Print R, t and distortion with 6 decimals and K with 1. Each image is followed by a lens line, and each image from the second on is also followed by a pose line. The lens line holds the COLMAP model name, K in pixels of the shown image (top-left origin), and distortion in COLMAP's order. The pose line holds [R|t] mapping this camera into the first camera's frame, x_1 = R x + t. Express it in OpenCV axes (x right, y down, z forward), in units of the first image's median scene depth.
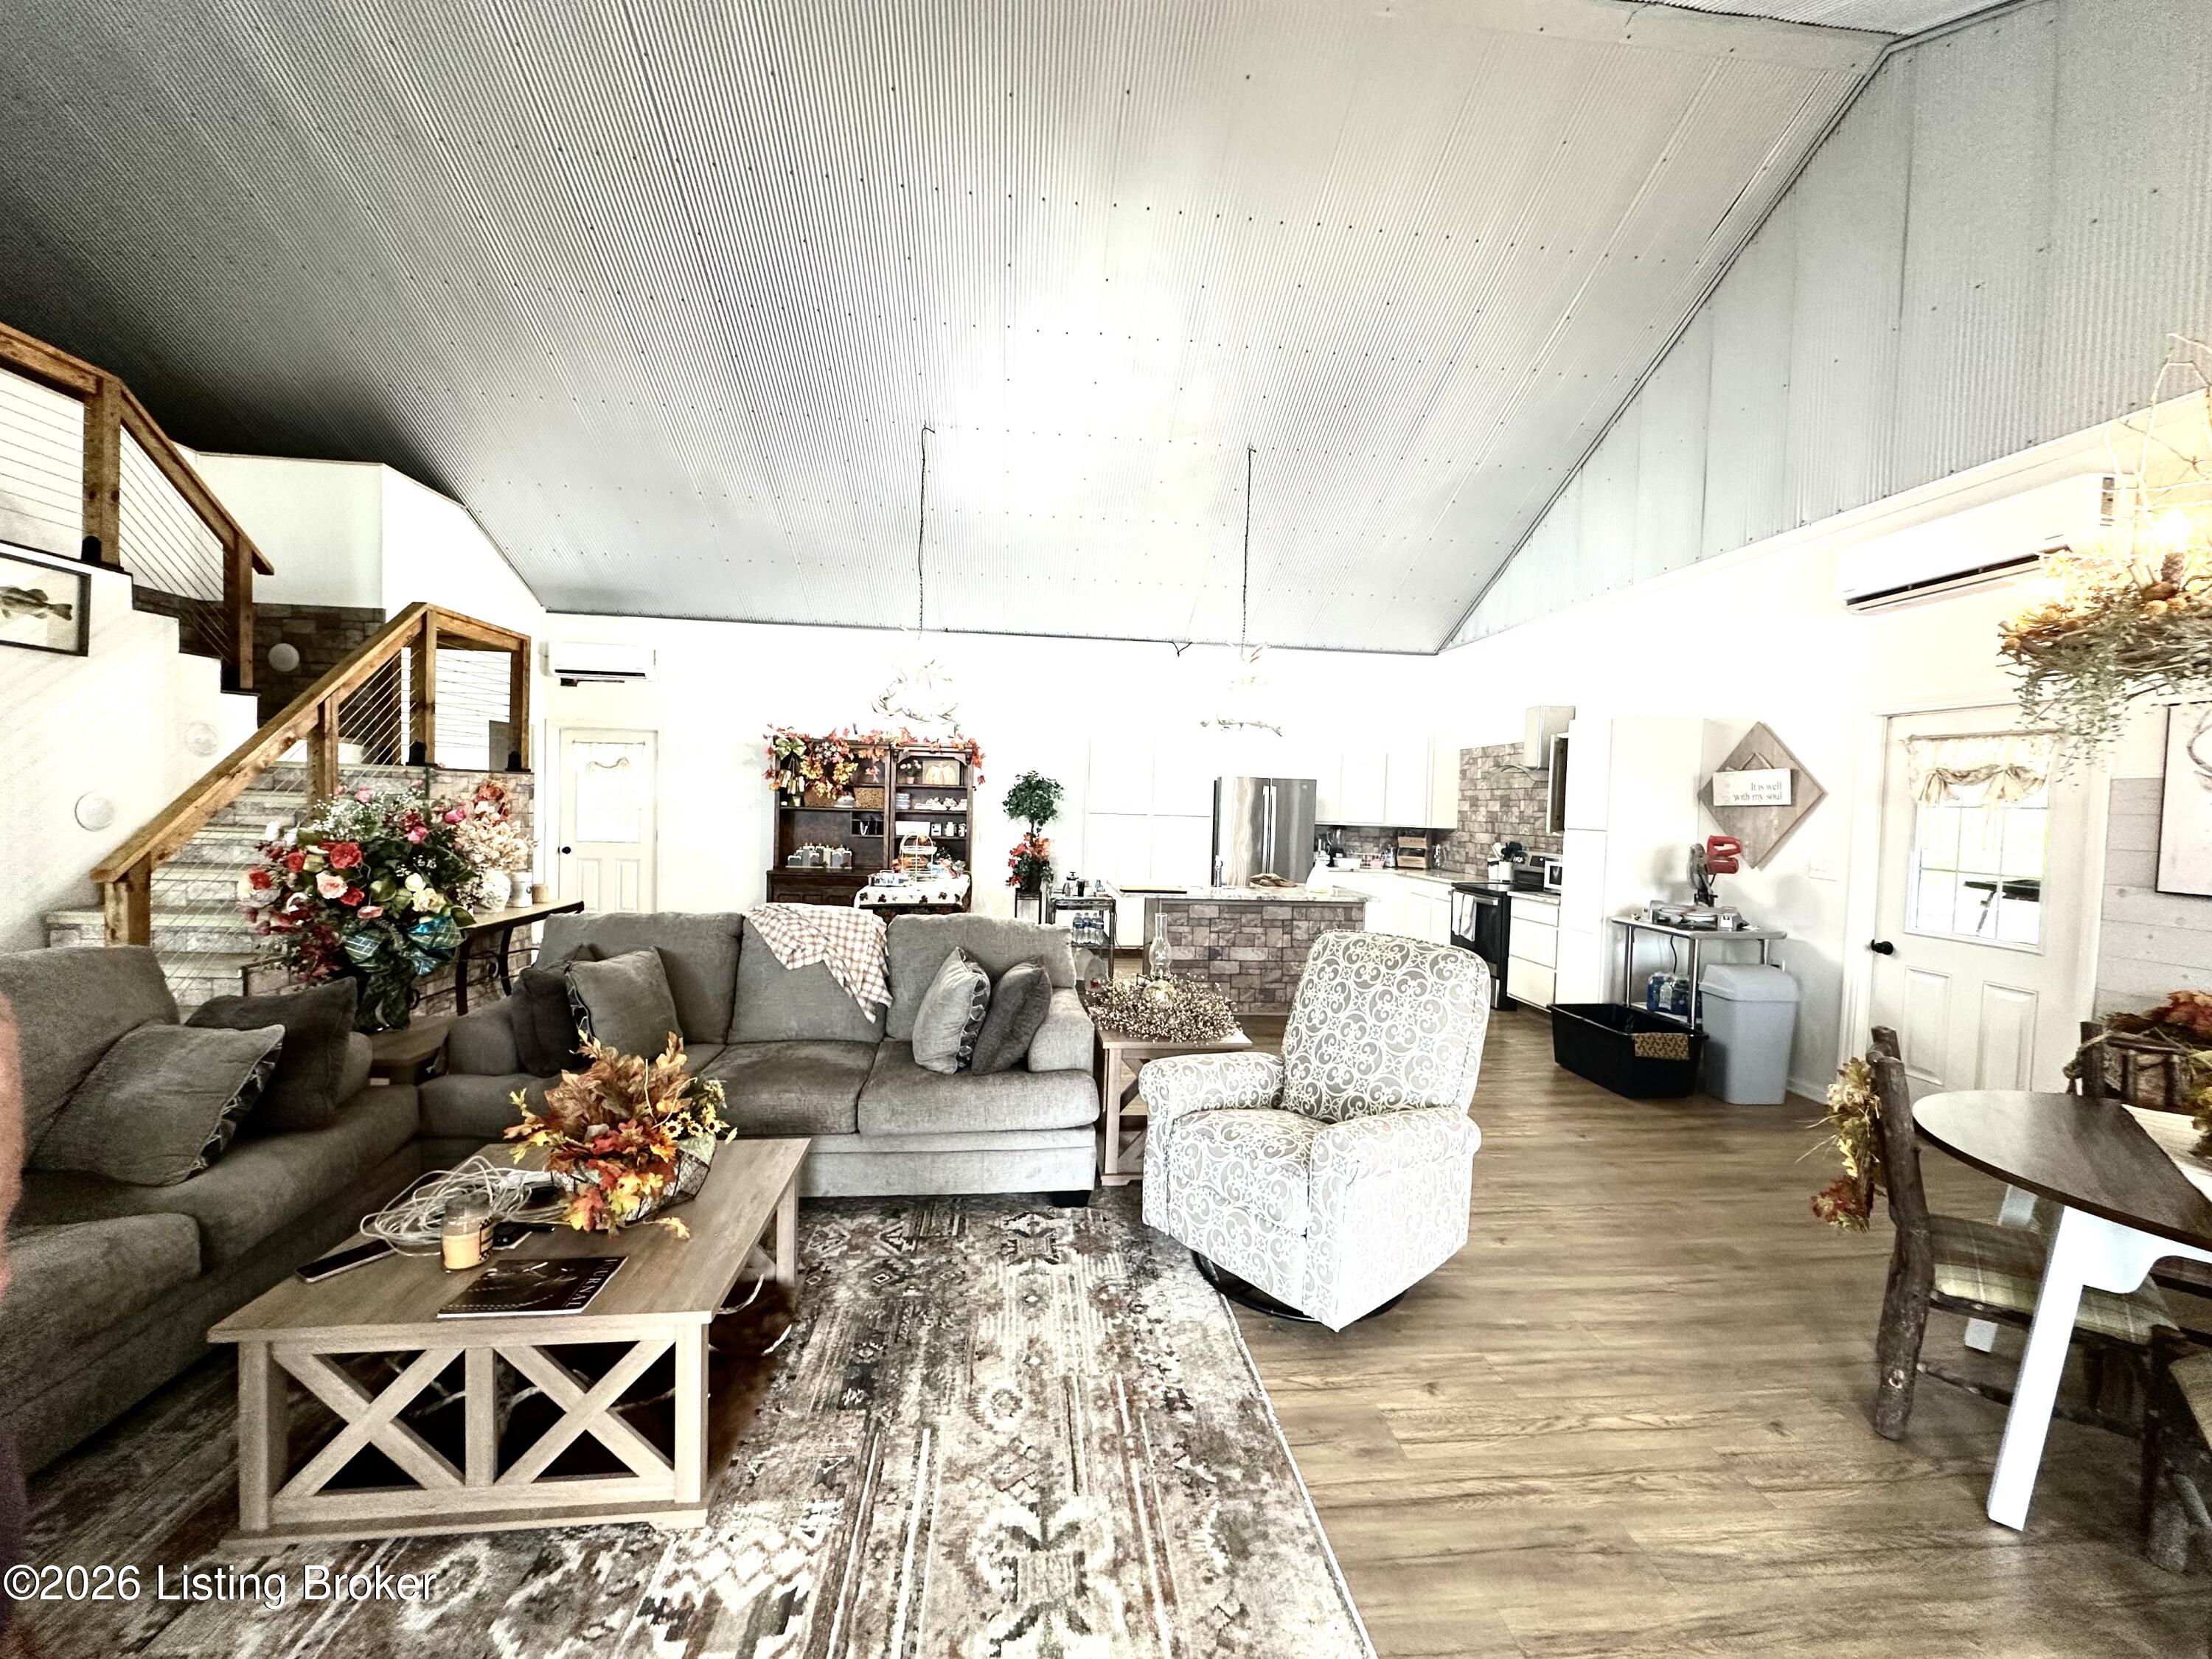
lens RADIAL K [[884.9, 0, 1112.0], [0, 884.9, 826.6], [0, 0, 1]] dist [-0.001047, 0.000419]
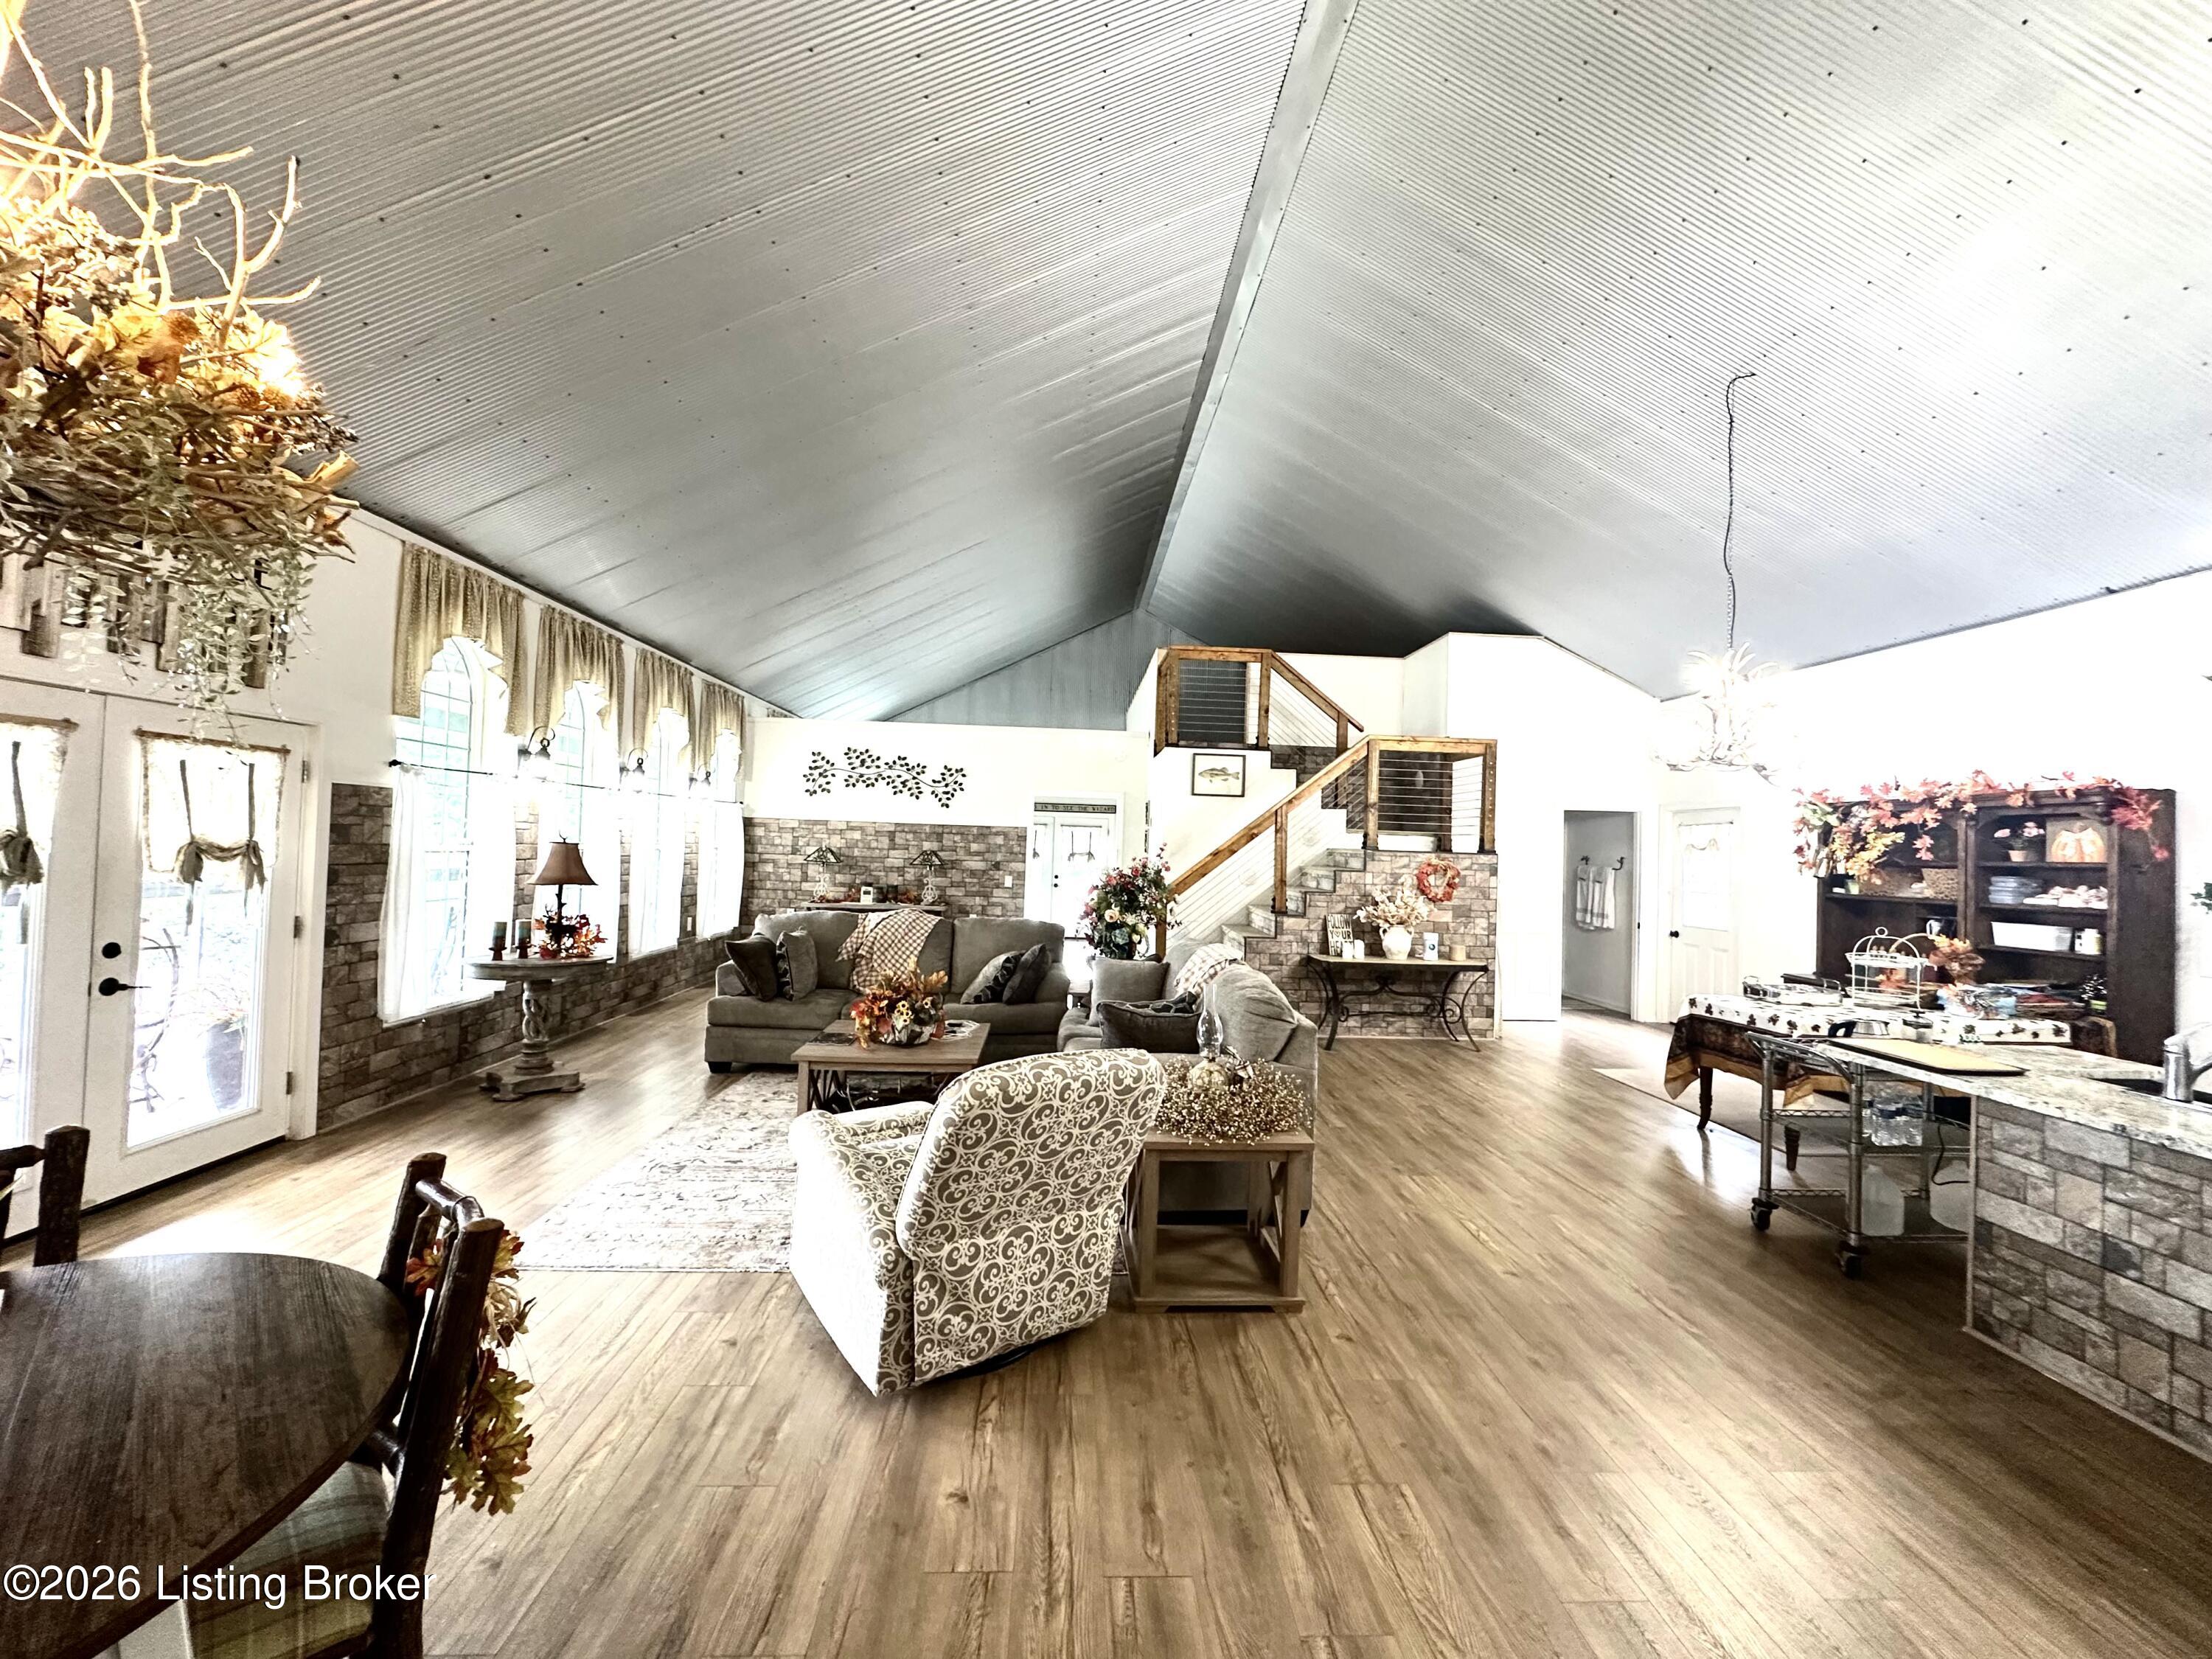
lens RADIAL K [[884.9, 0, 1110.6], [0, 884.9, 833.6], [0, 0, 1]] dist [-0.001047, 0.000419]
pose [[-0.053273, -0.048675, -0.997393, 0.553297], [-0.061336, 0.997085, -0.045384, -0.002583], [0.996695, 0.058758, -0.056103, 0.553595]]
